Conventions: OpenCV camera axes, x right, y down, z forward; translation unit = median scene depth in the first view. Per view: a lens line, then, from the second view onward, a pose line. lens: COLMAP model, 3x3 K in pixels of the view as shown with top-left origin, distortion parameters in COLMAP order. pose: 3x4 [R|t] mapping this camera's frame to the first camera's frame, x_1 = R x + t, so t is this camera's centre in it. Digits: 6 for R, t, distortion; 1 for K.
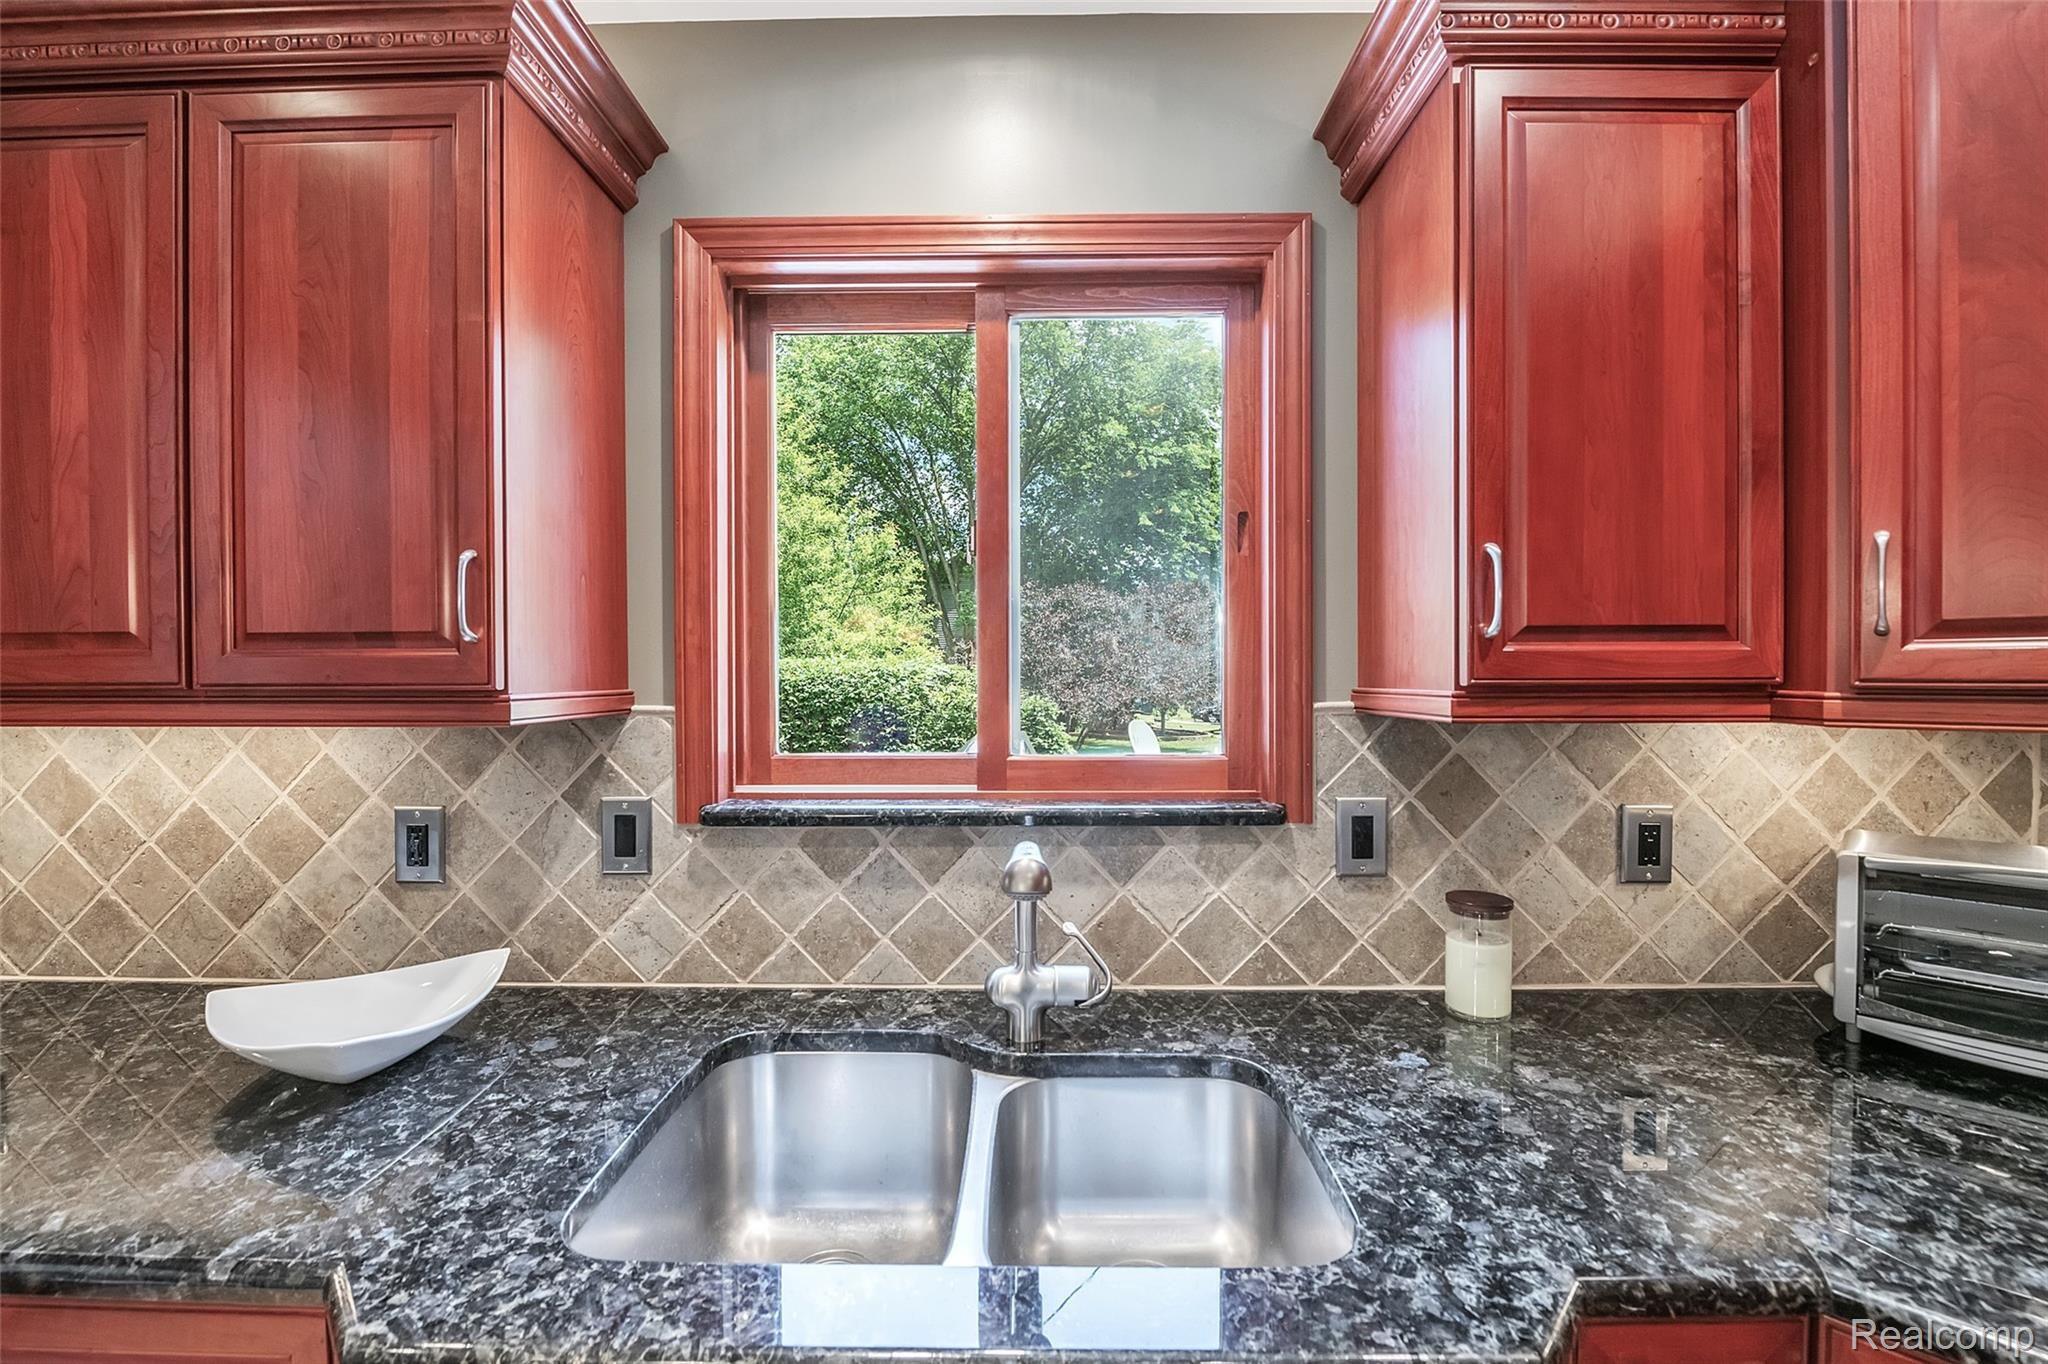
lens RADIAL K [[841.1, 0, 1025.5], [0, 841.1, 680.7], [0, 0, 1]] dist [-0.003827, 0.000206]
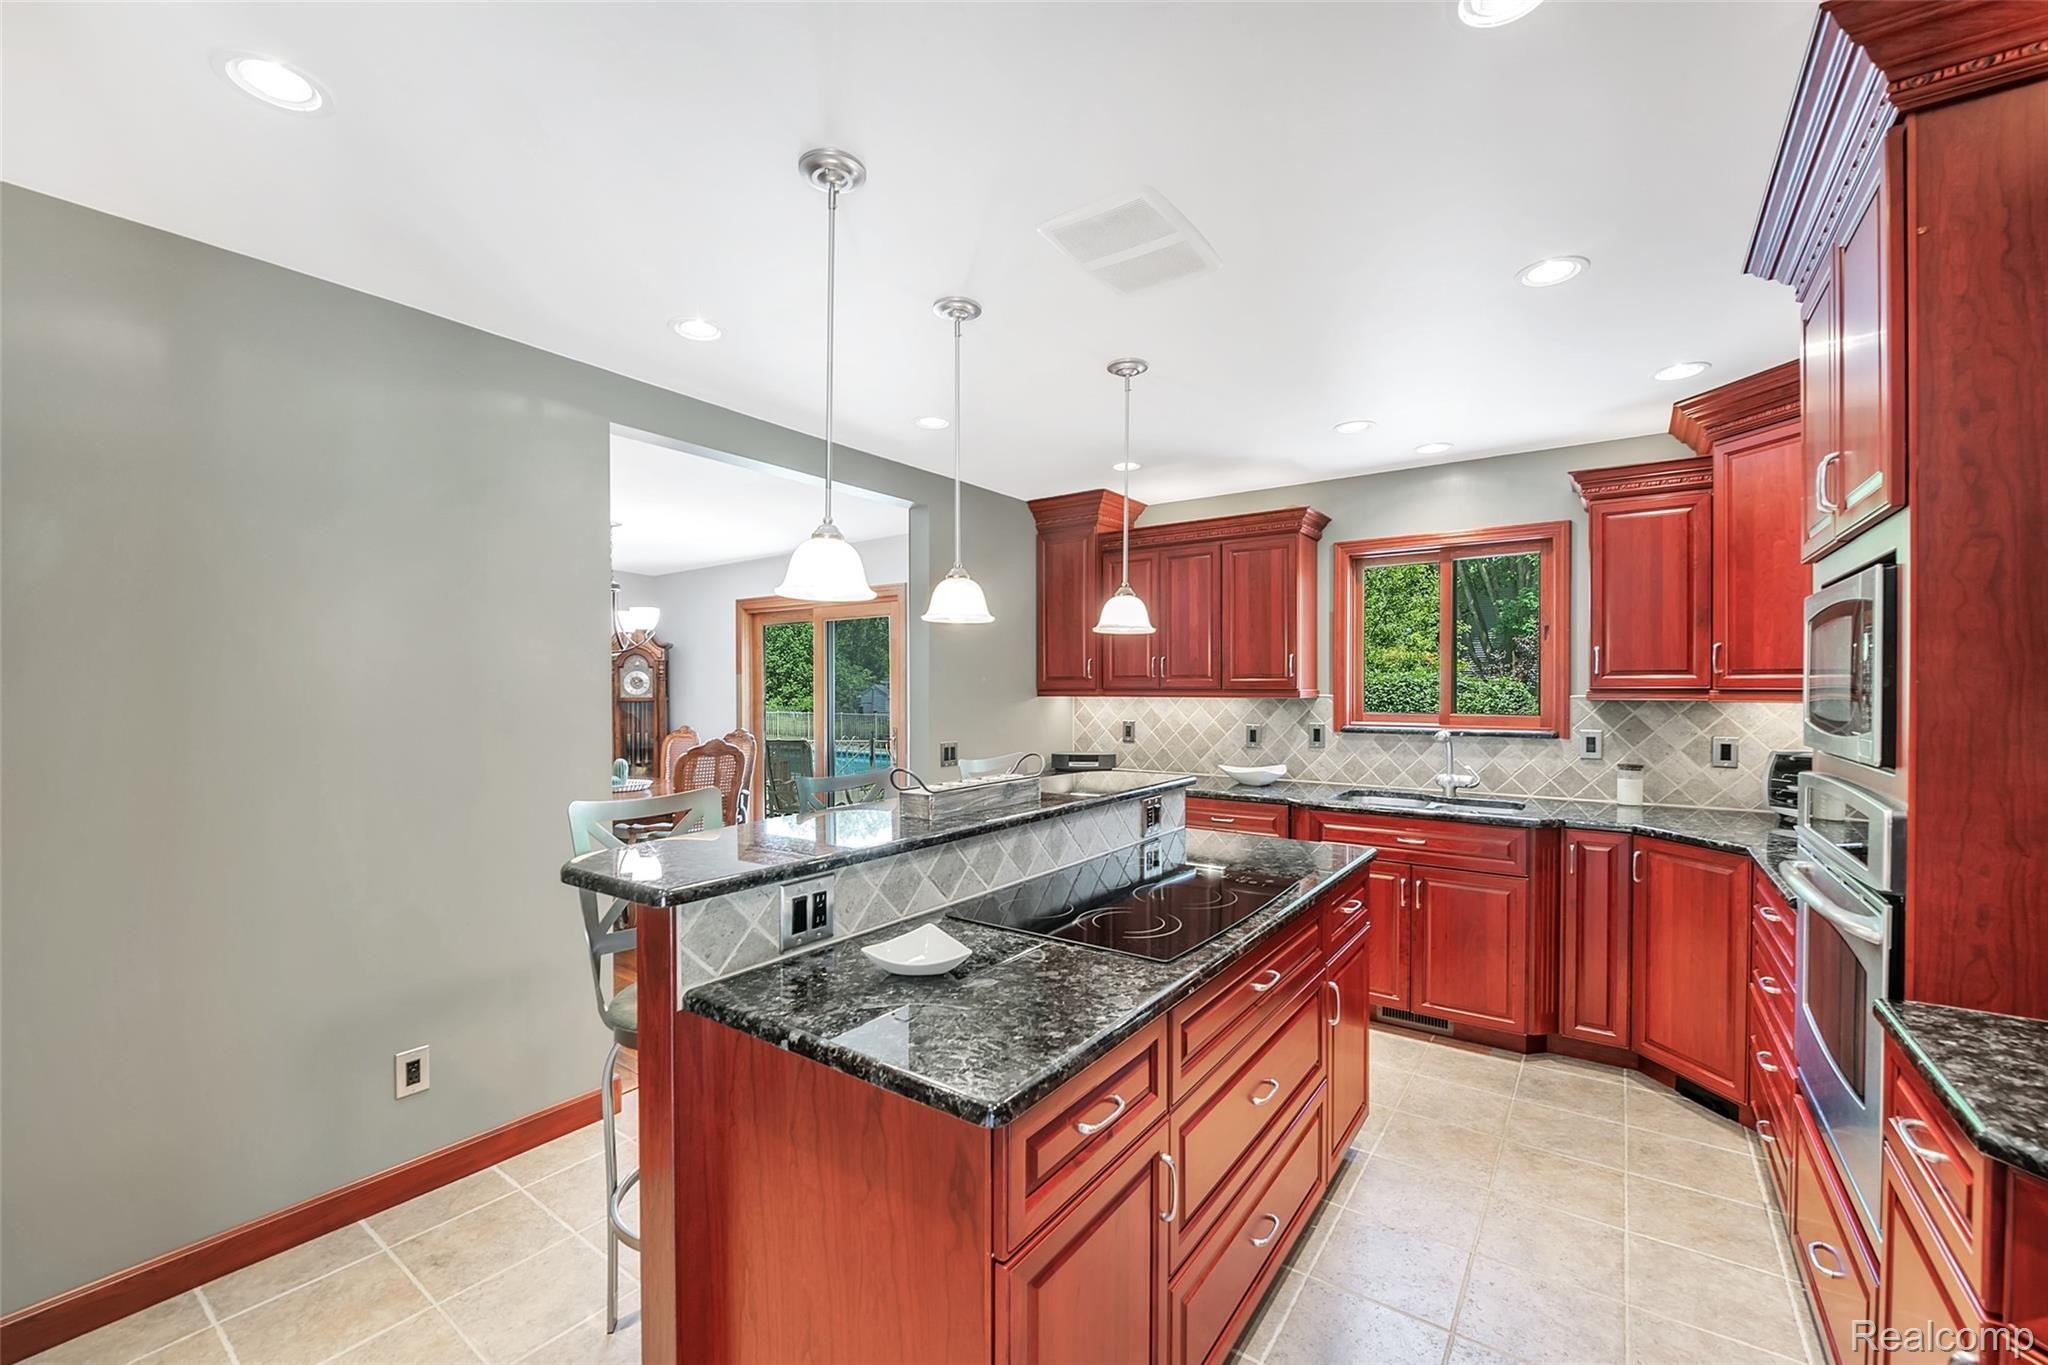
lens RADIAL K [[841.1, 0, 1024.8], [0, 841.1, 690.5], [0, 0, 1]] dist [-0.003827, 0.000206]
pose [[0.823481, 0.005484, -0.567317, 0.429686], [-0.004675, 0.999985, 0.002881, 0.009970], [0.567324, 0.000279, 0.823495, -2.294462]]
